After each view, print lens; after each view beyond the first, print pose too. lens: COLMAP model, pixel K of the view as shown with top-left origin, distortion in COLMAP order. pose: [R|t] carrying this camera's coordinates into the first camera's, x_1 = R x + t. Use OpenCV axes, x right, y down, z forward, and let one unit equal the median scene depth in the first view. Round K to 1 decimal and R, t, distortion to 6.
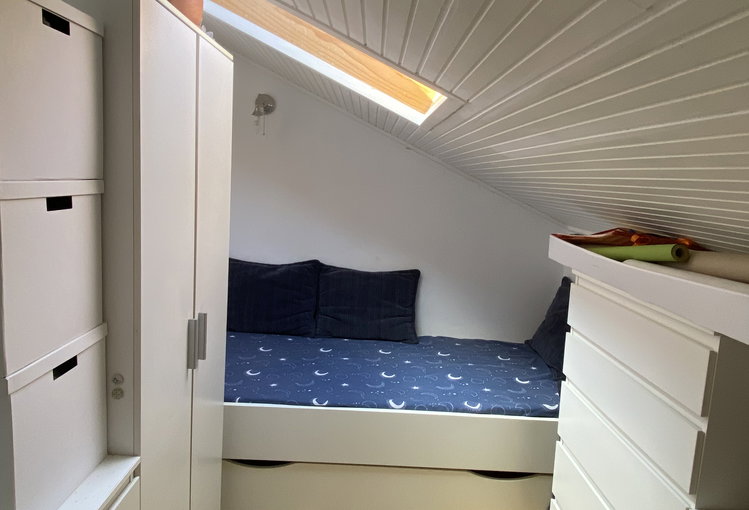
lens RADIAL K [[508.0, 0, 373.0], [0, 508.0, 243.2], [0, 0, 1]] dist [0.091320, -0.086000]
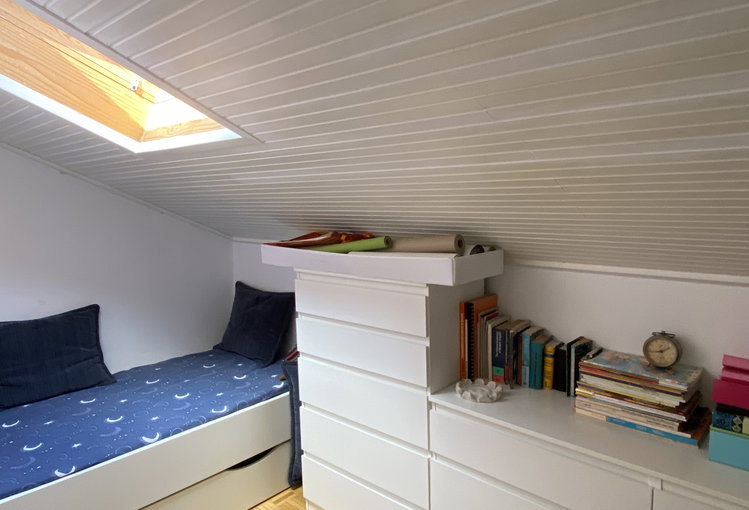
lens RADIAL K [[508.0, 0, 373.0], [0, 508.0, 243.2], [0, 0, 1]] dist [0.091320, -0.086000]
pose [[0.683066, -0.134119, 0.717936, -0.277877], [0.150502, 0.987745, 0.041330, -0.024213], [-0.714681, 0.079820, 0.694881, -0.010905]]
